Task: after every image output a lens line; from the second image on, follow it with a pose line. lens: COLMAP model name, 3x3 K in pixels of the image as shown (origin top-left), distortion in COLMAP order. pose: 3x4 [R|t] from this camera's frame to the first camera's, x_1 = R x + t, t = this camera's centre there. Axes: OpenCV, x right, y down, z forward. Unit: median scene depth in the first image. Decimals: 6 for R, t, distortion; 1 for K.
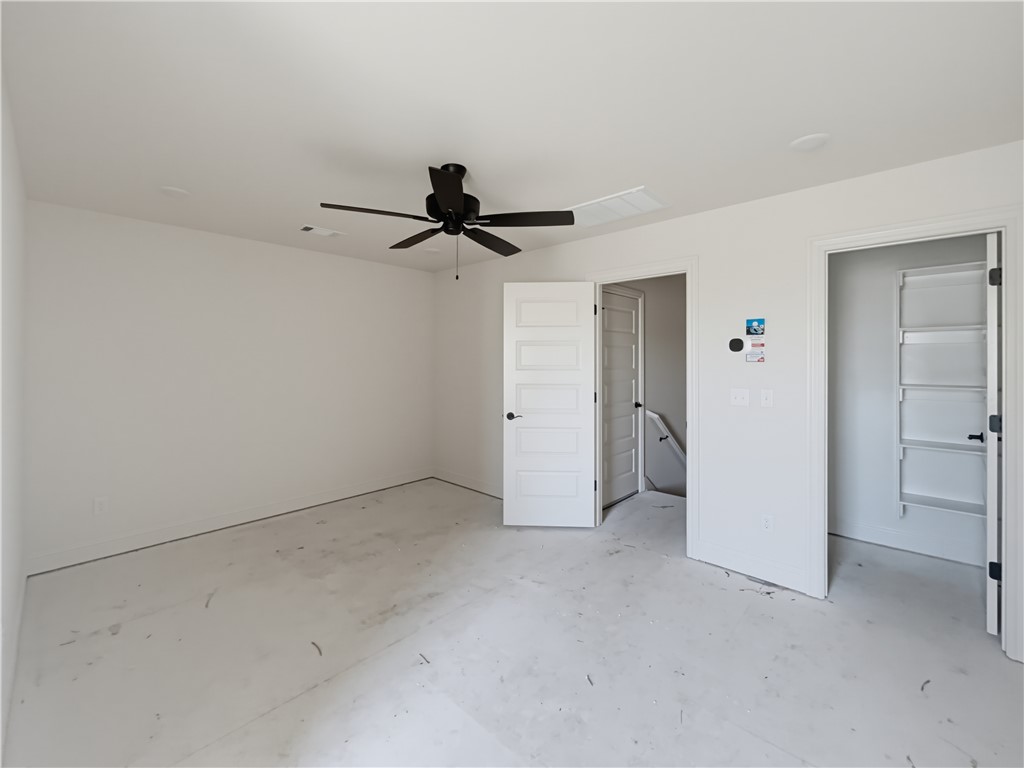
lens RADIAL K [[420.5, 0, 513.3], [0, 420.5, 374.4], [0, 0, 1]] dist [0.001145, 0.001099]
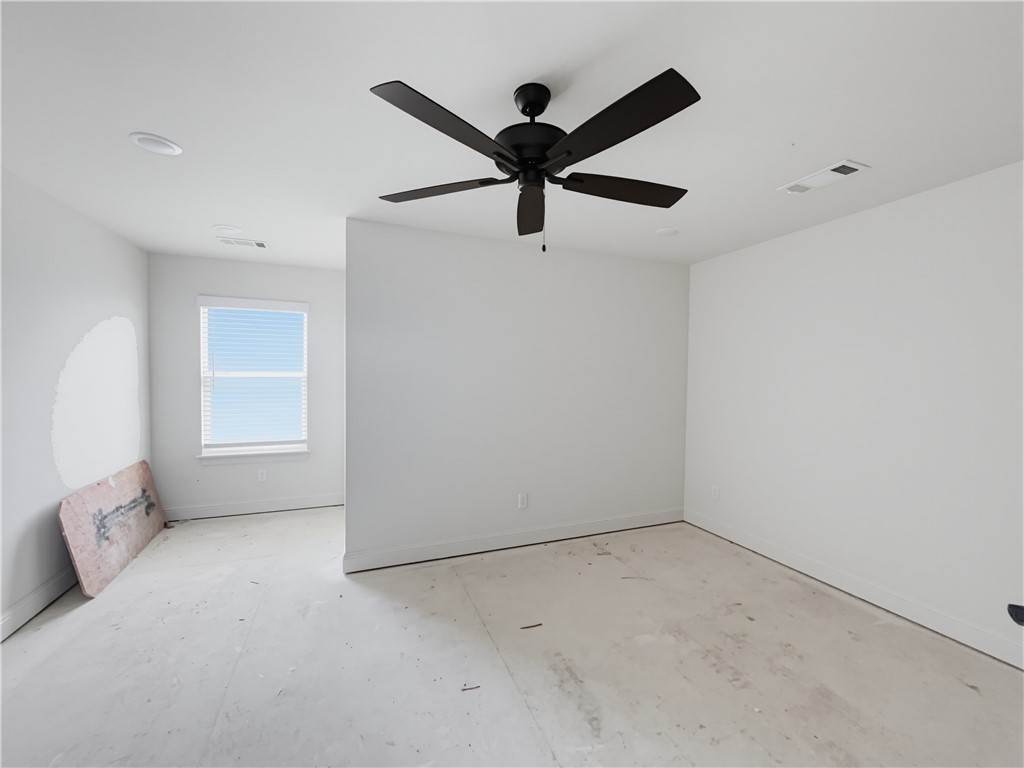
lens RADIAL K [[420.5, 0, 506.1], [0, 420.5, 384.2], [0, 0, 1]] dist [0.001145, 0.001099]
pose [[-0.464246, 0.016413, -0.885554, 0.484584], [-0.025267, 0.999176, 0.031765, -0.033978], [0.885346, 0.037122, -0.463449, 1.235750]]
